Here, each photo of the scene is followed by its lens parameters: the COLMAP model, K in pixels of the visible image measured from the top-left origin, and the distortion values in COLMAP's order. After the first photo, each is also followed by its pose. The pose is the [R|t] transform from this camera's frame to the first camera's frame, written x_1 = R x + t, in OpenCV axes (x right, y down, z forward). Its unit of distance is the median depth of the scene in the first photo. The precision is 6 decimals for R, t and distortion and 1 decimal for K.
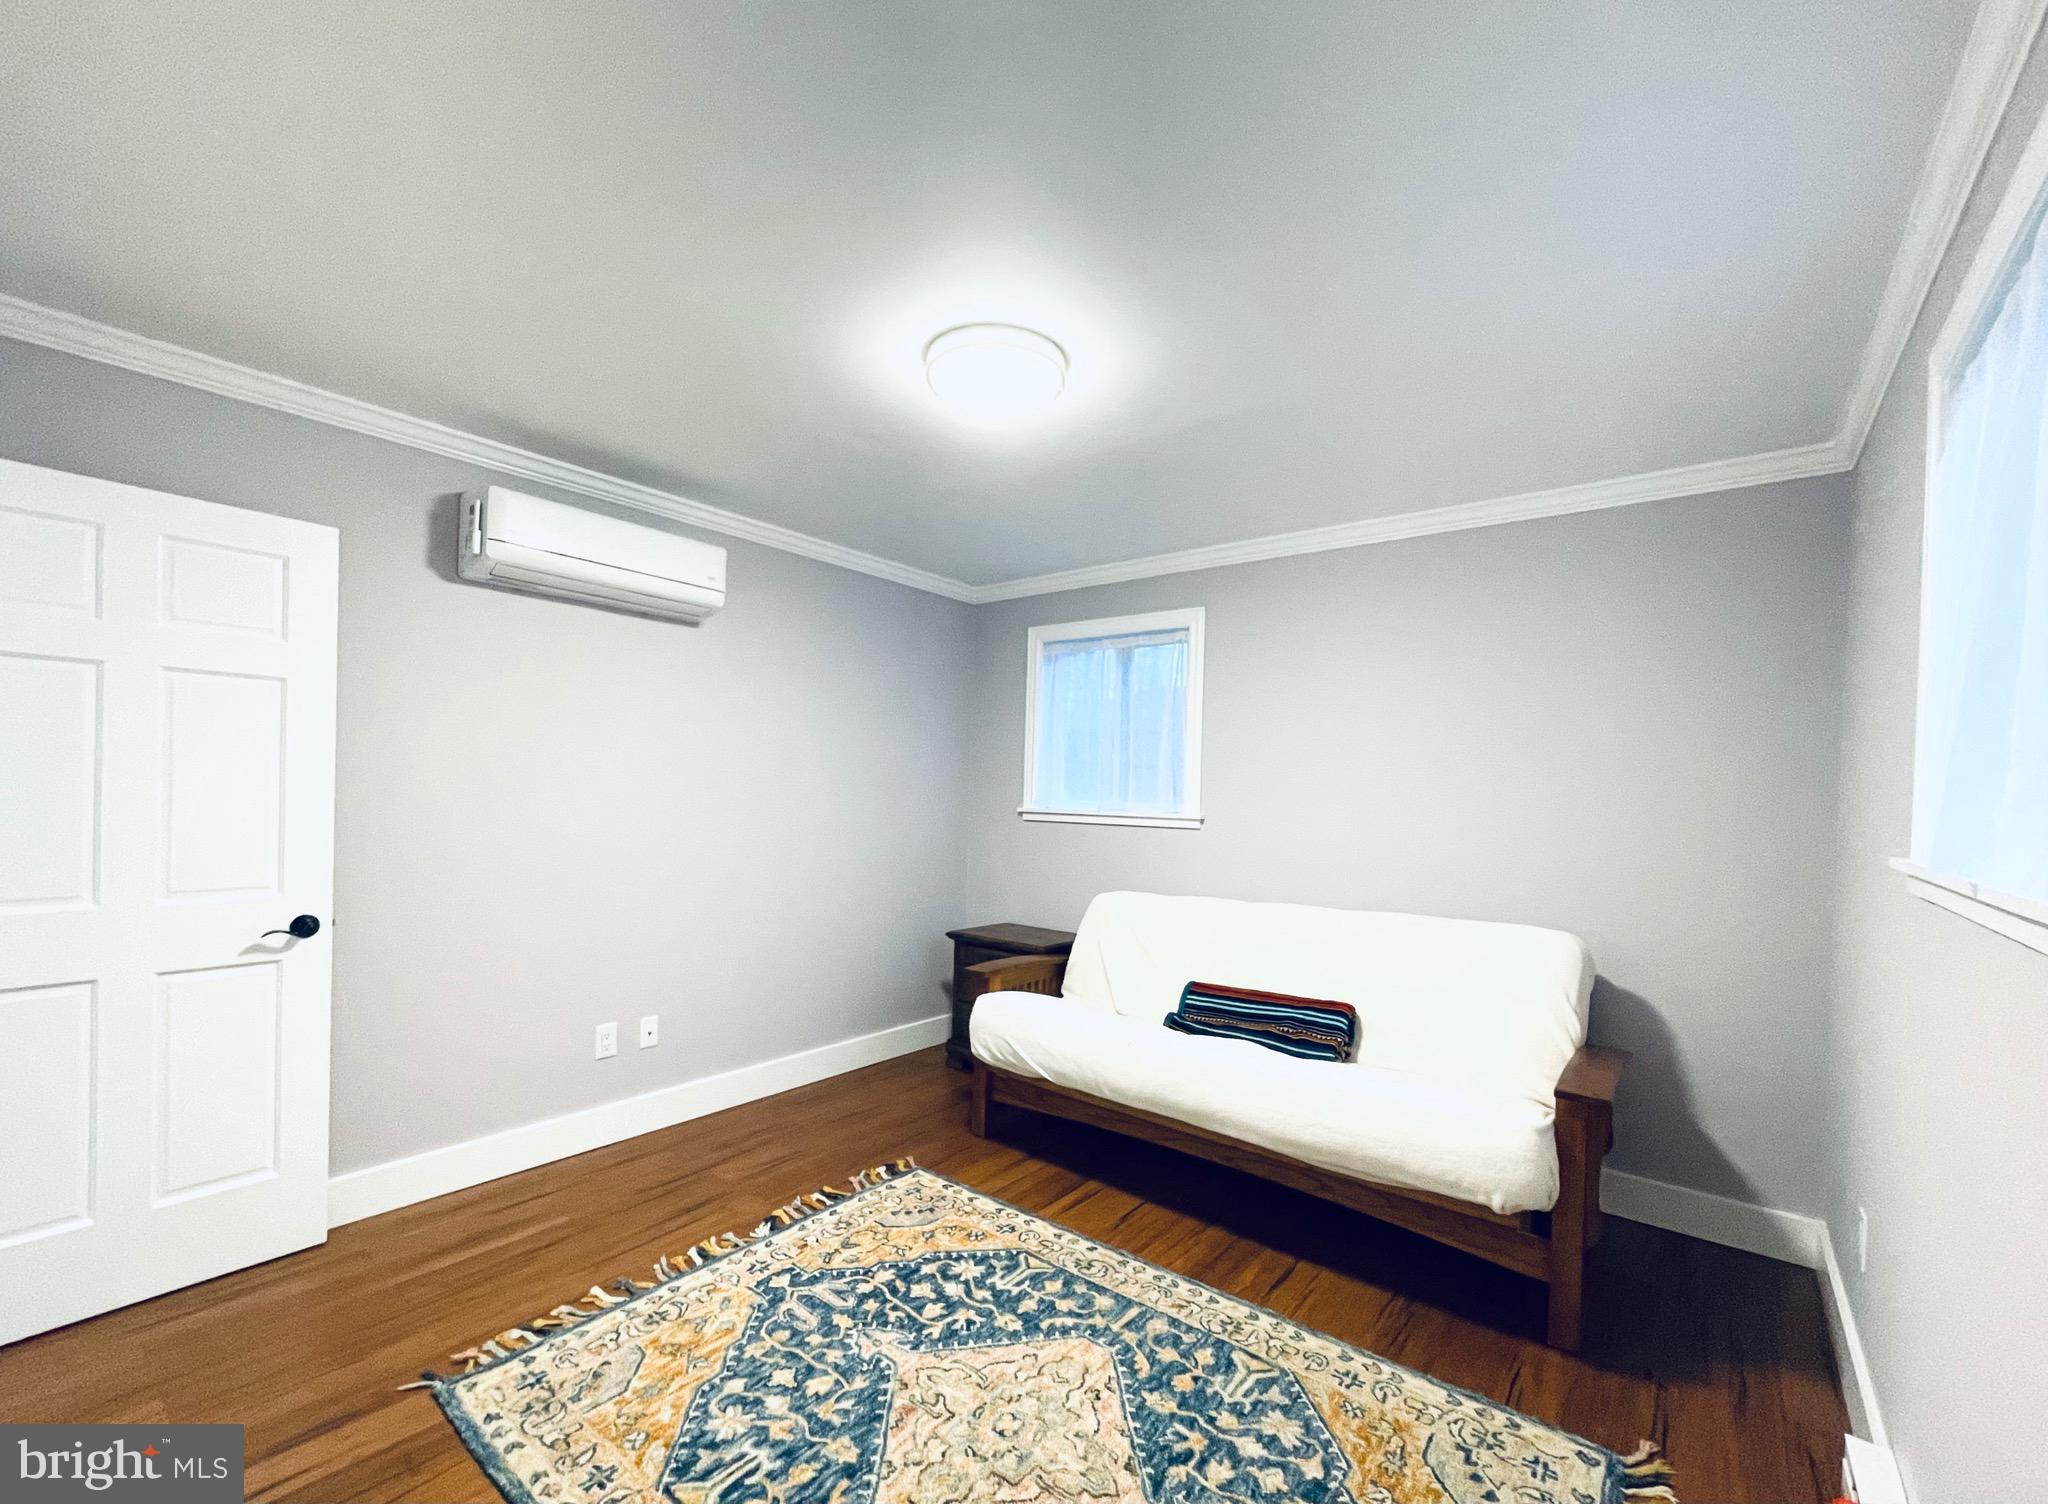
lens RADIAL K [[857.2, 0, 1022.1], [0, 857.2, 802.8], [0, 0, 1]] dist [0.000345, -0.000133]
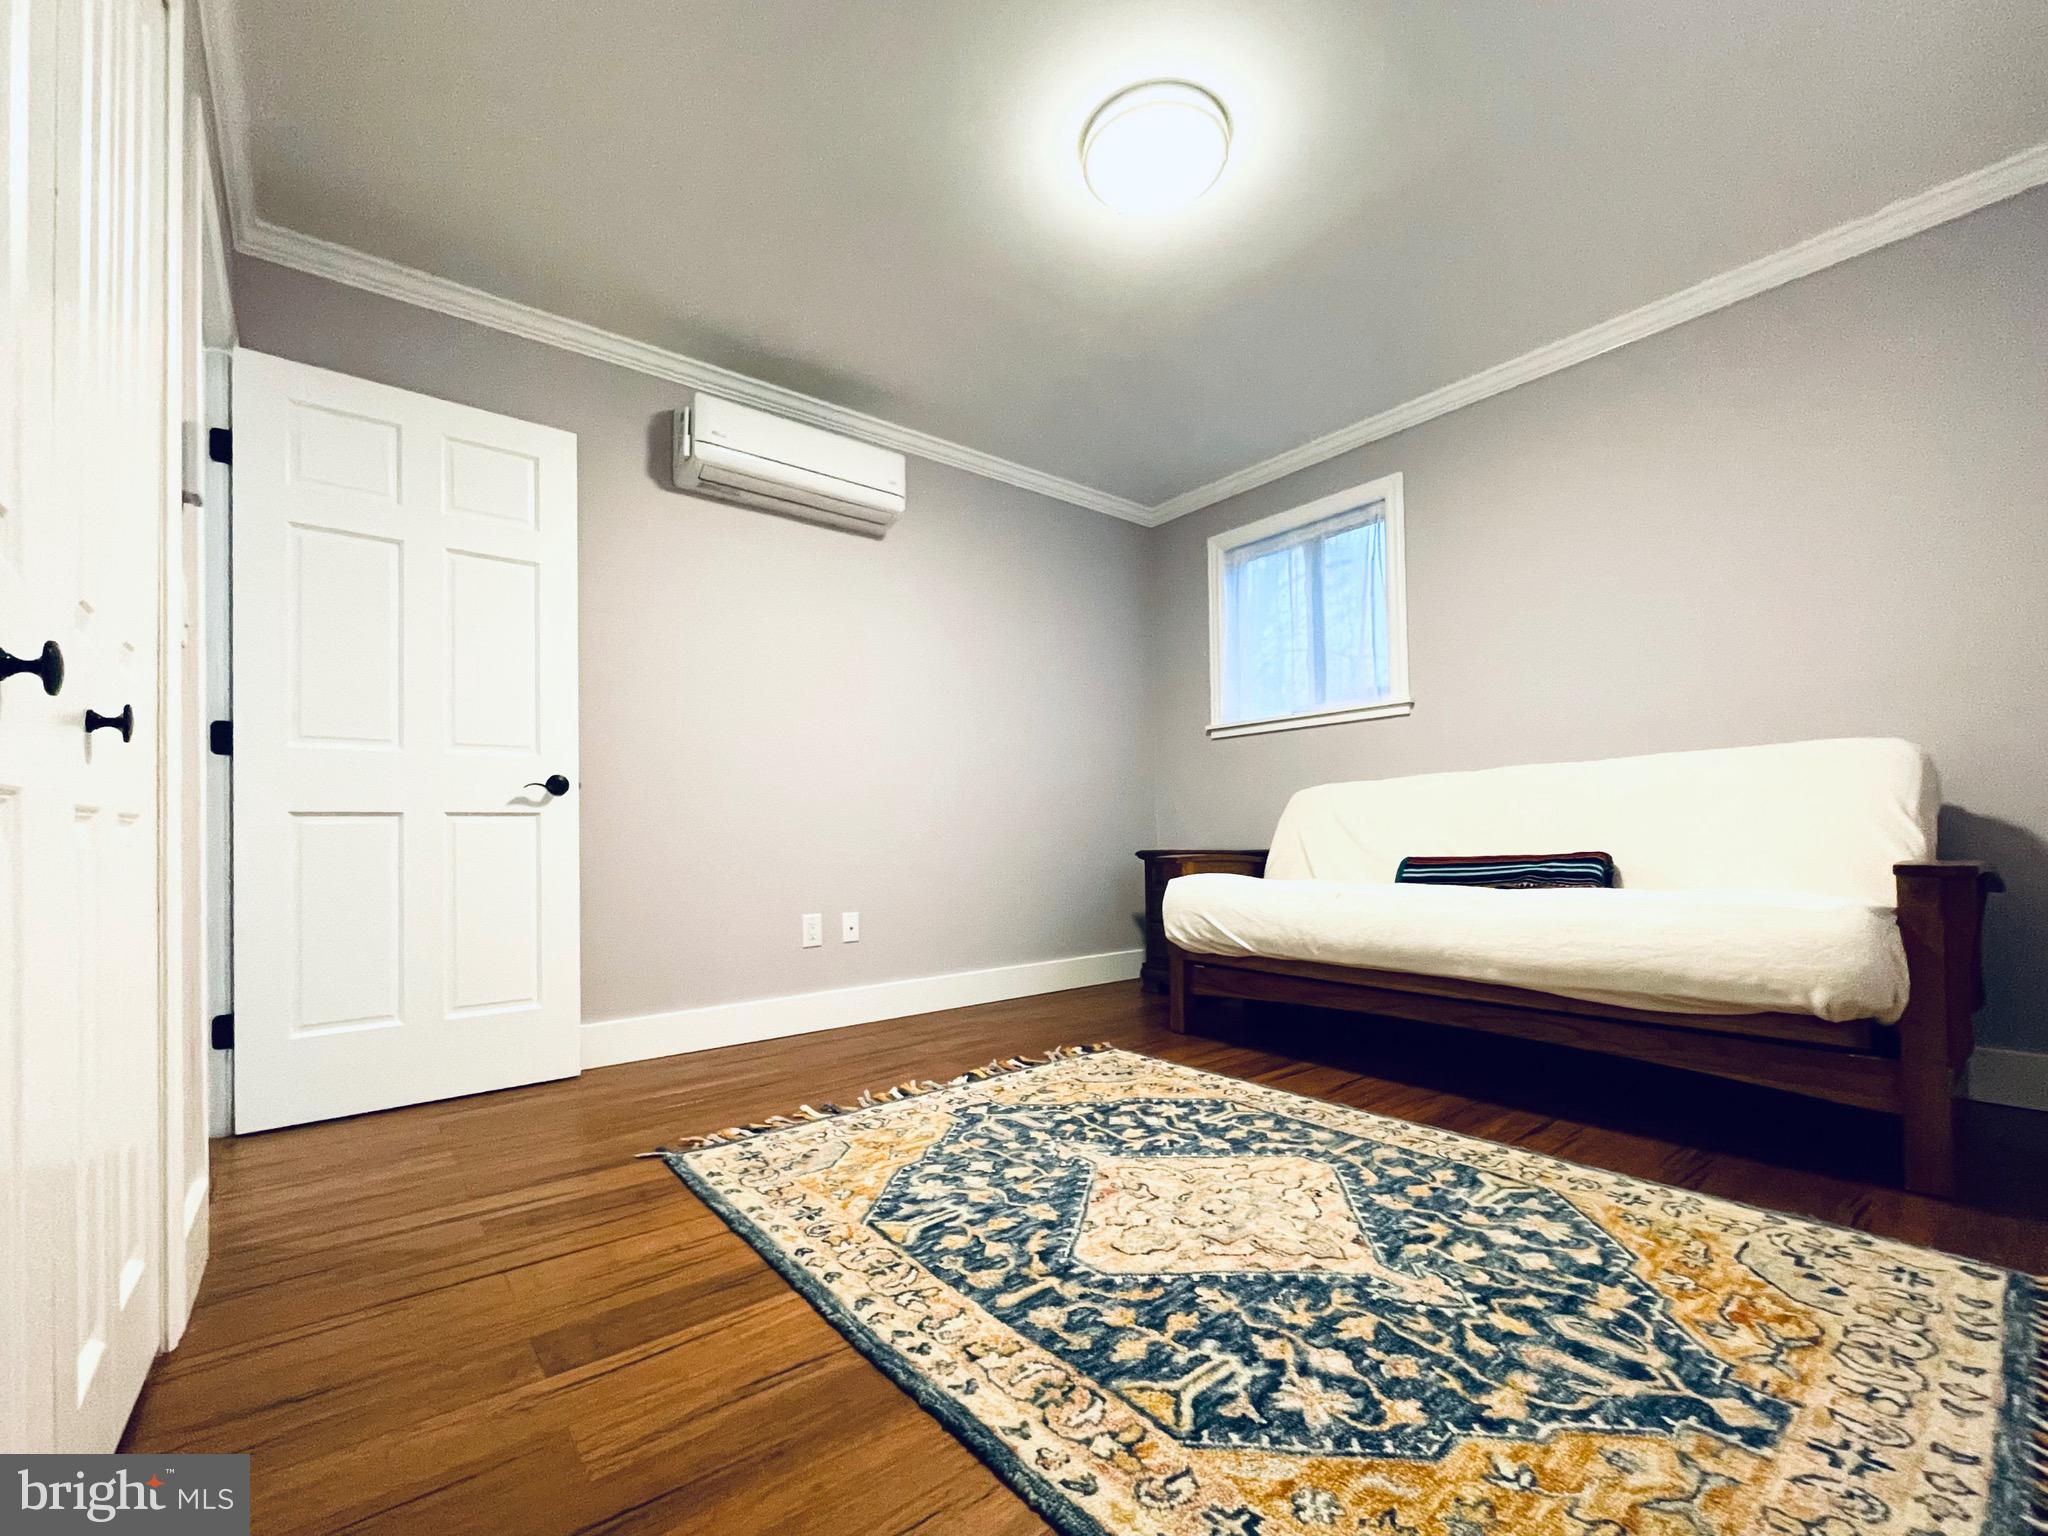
lens RADIAL K [[869.5, 0, 1025.7], [0, 869.5, 828.2], [0, 0, 1]] dist [-0.002285, 0.000727]
pose [[0.976001, -0.046724, -0.212696, 0.000259], [0.039702, 0.998520, -0.037168, 0.292185], [0.214118, 0.027832, 0.976411, 0.025696]]
